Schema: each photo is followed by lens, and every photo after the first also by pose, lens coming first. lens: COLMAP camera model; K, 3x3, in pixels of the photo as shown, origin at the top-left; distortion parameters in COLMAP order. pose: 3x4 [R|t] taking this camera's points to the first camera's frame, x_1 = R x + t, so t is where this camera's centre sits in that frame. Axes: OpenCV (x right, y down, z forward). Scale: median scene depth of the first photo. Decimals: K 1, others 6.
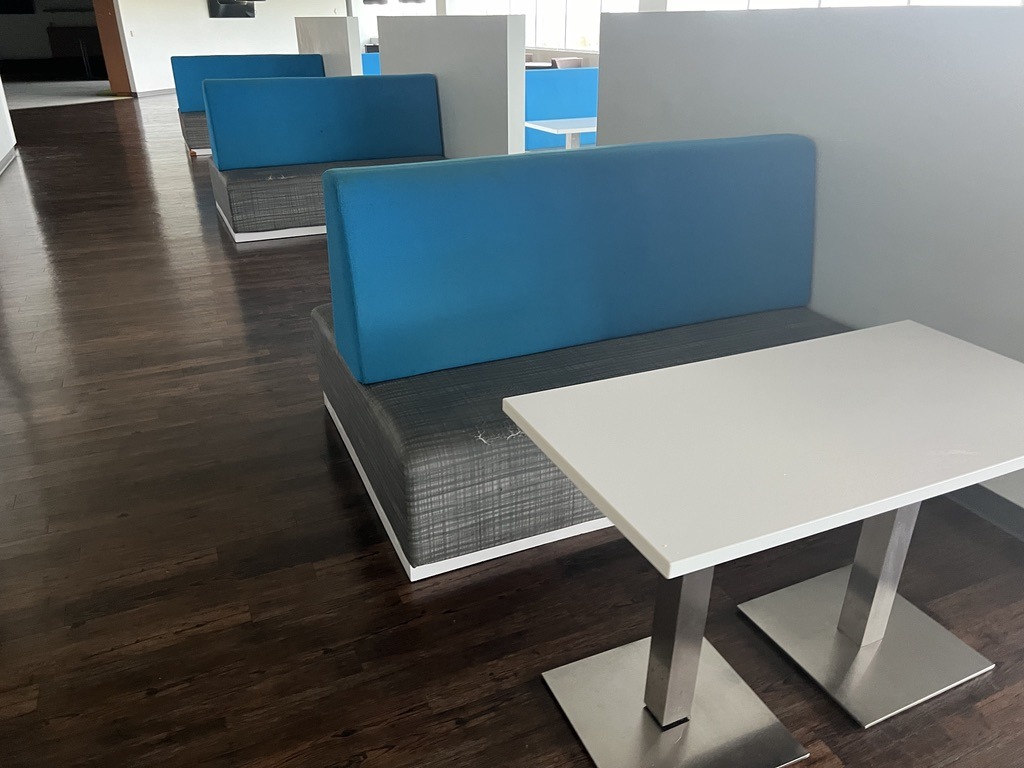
lens RADIAL K [[779.5, 0, 507.9], [0, 779.5, 383.1], [0, 0, 1]] dist [0.016315, -0.028115]
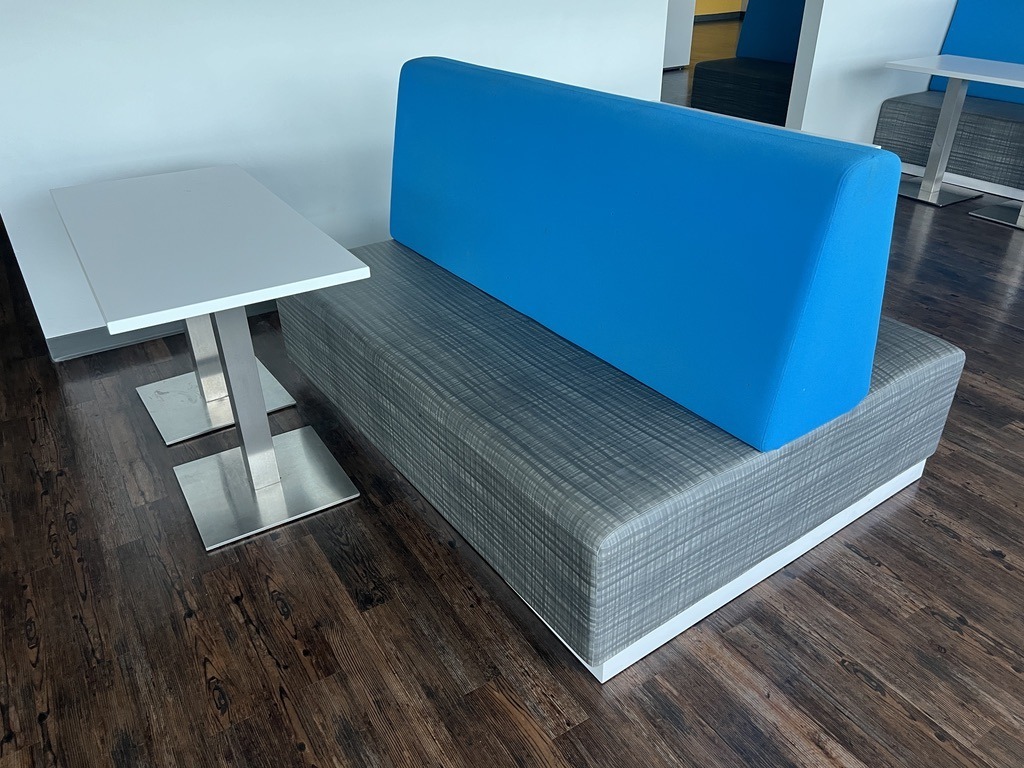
lens RADIAL K [[779.5, 0, 509.7], [0, 779.5, 386.0], [0, 0, 1]] dist [0.016315, -0.028115]
pose [[0.987321, -0.111156, 0.113323, -0.165349], [0.099729, 0.989776, 0.101970, -0.078515], [-0.123499, -0.089376, 0.988312, 0.174690]]
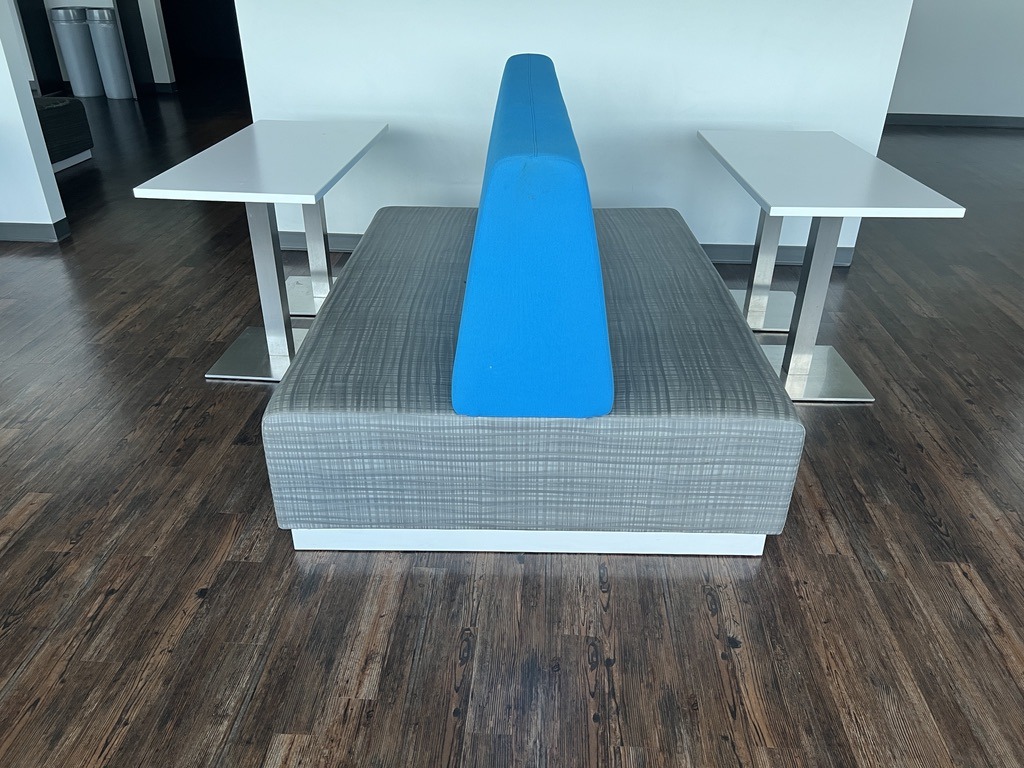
lens RADIAL K [[779.5, 0, 511.7], [0, 779.5, 385.3], [0, 0, 1]] dist [0.016315, -0.028115]
pose [[0.891140, 0.210036, -0.402187, 0.305266], [-0.182279, 0.977454, 0.106577, -0.054129], [0.415504, -0.021665, 0.909333, 0.162005]]
